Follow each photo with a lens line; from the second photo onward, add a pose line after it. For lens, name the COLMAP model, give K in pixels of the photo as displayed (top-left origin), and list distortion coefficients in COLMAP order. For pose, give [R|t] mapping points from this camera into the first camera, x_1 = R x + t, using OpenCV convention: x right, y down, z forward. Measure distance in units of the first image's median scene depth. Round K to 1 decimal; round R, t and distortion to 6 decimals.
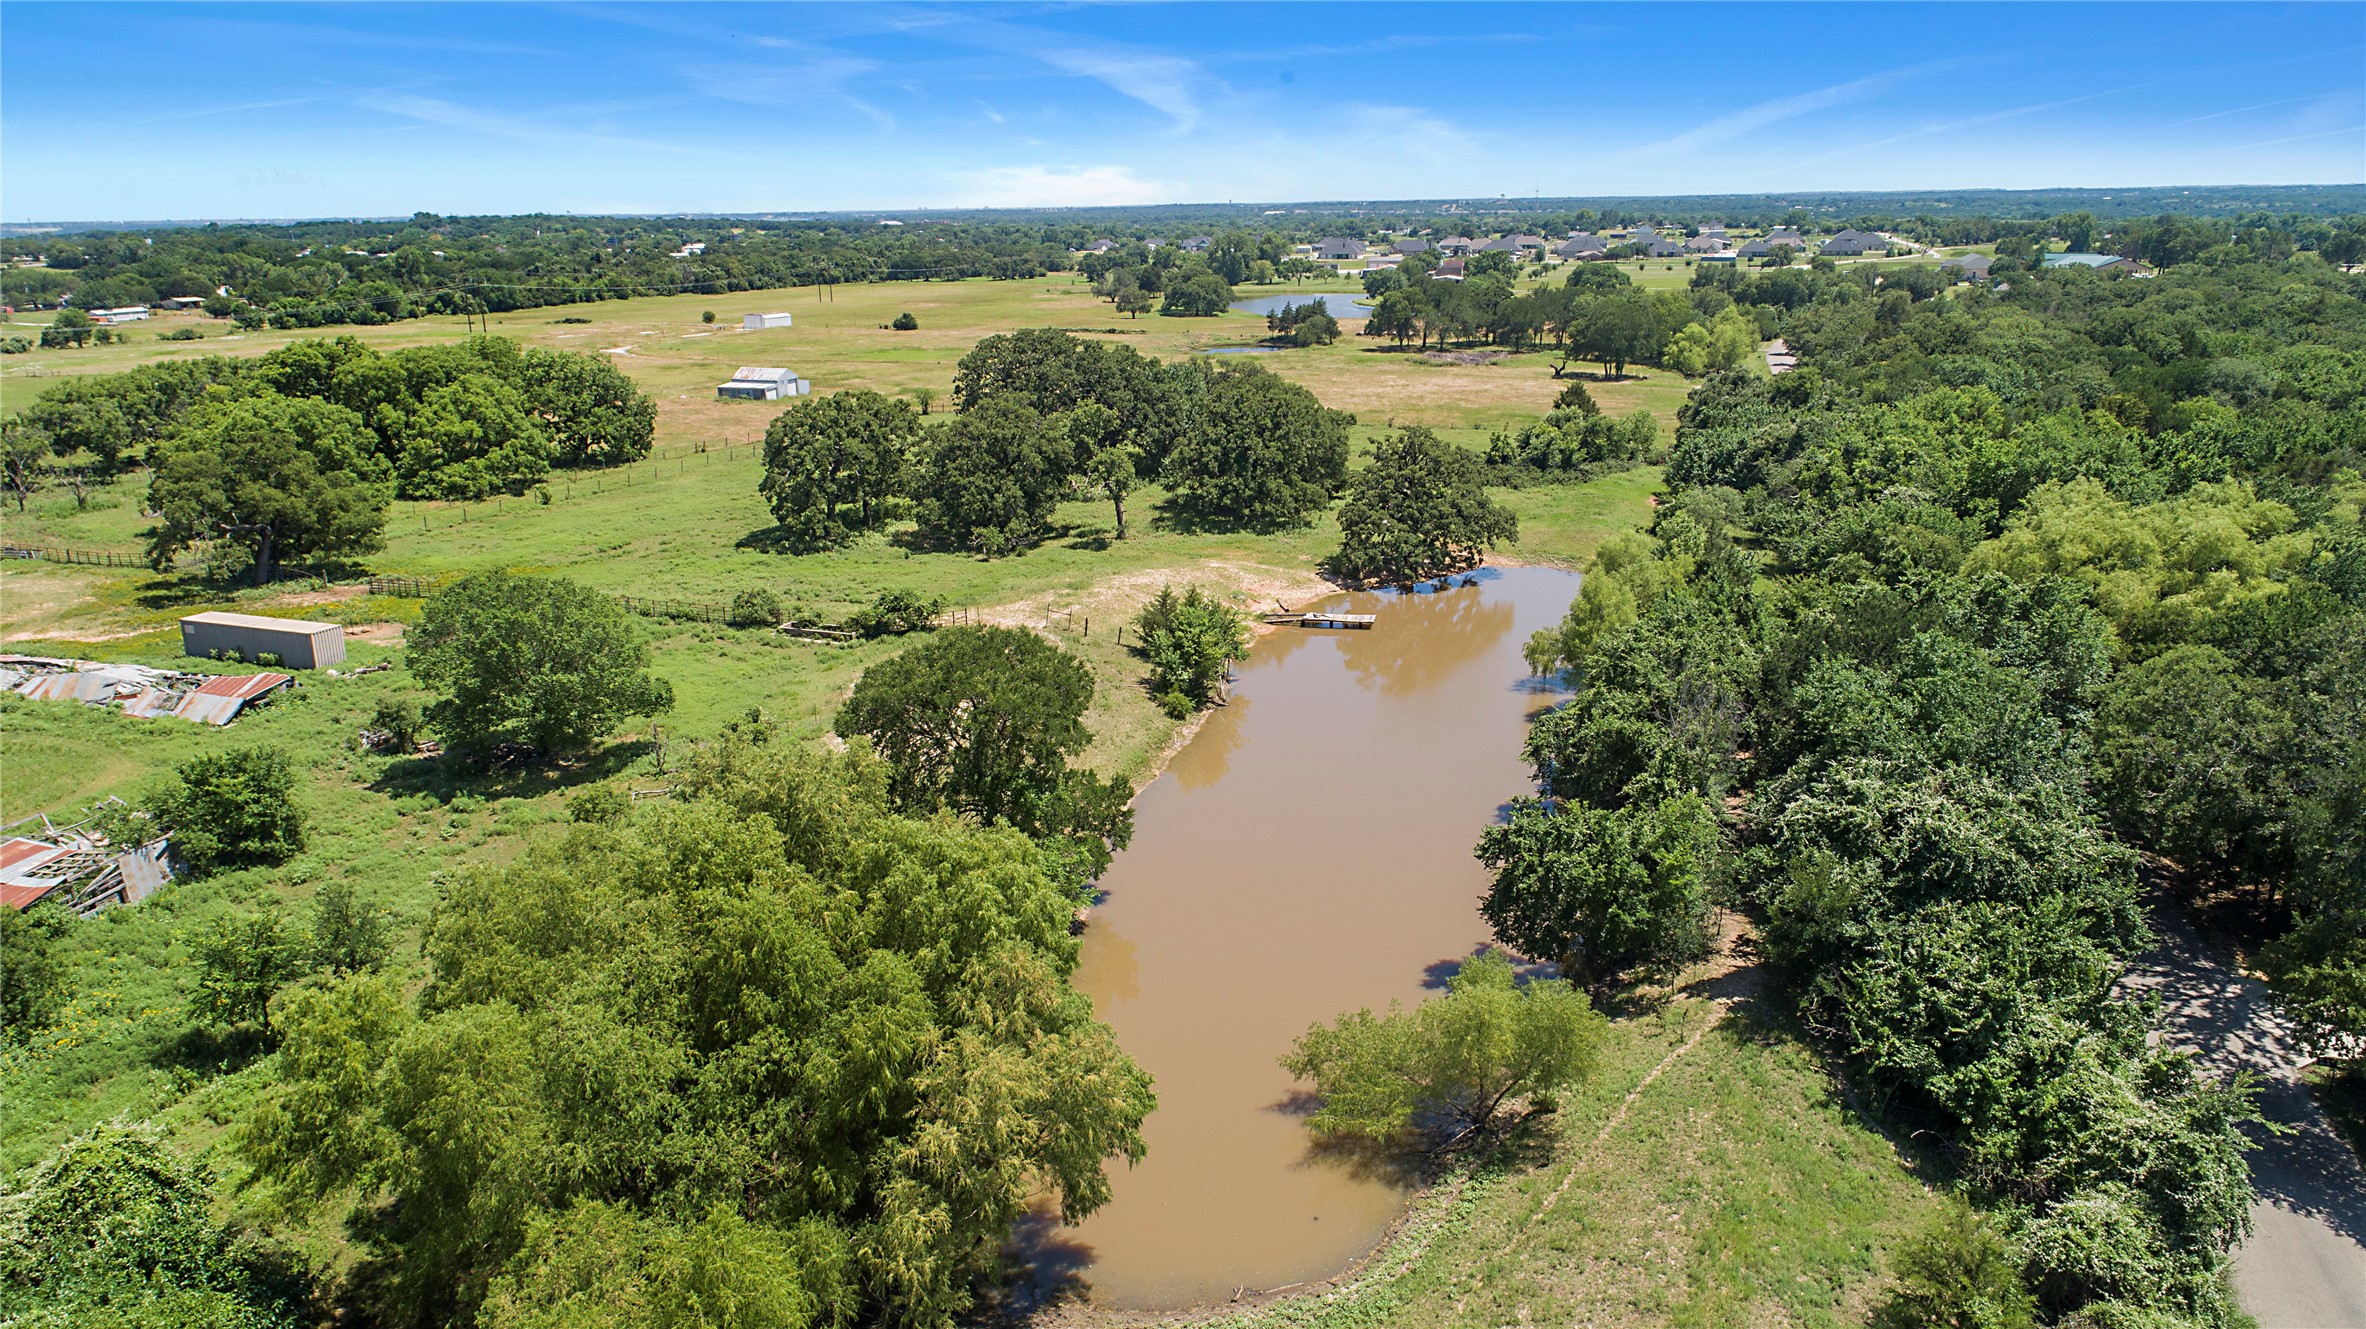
lens RADIAL K [[1587.1, 0, 1184.3], [0, 1587.1, 663.0], [0, 0, 1]] dist [-0.011743, -0.001856]
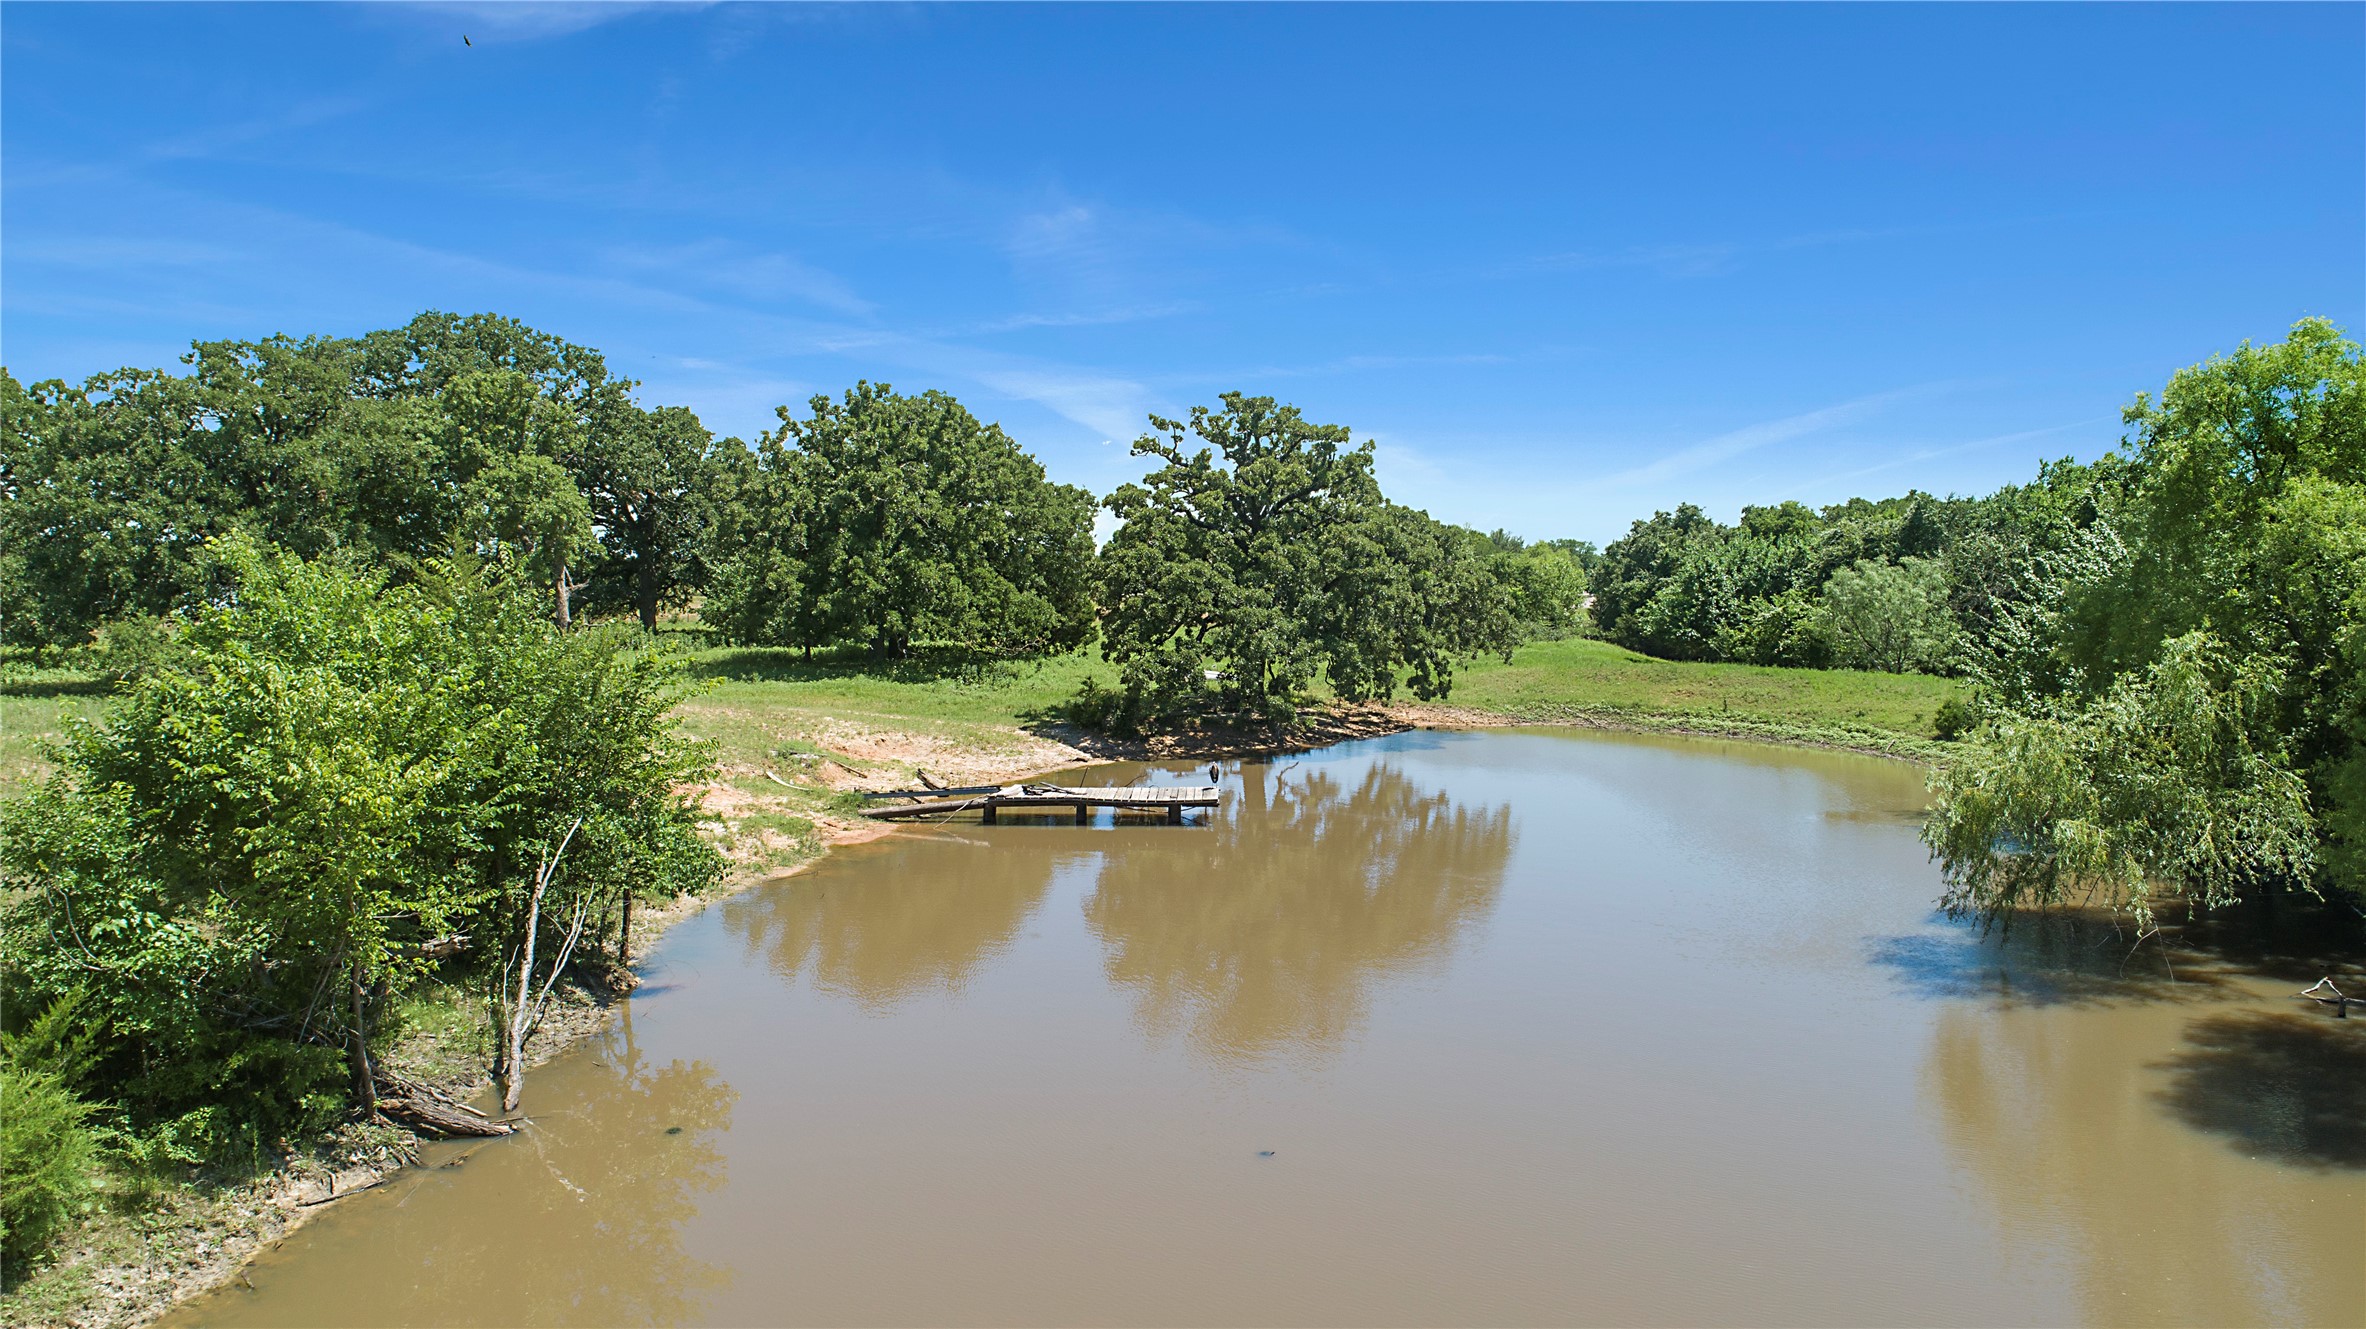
lens RADIAL K [[1587.1, 0, 1186.3], [0, 1587.1, 665.5], [0, 0, 1]] dist [-0.011743, -0.001856]
pose [[0.984968, 0.004088, 0.172689, 0.052702], [0.036143, 0.972714, -0.229175, 0.018176], [-0.168914, 0.231971, 0.957944, 0.607984]]
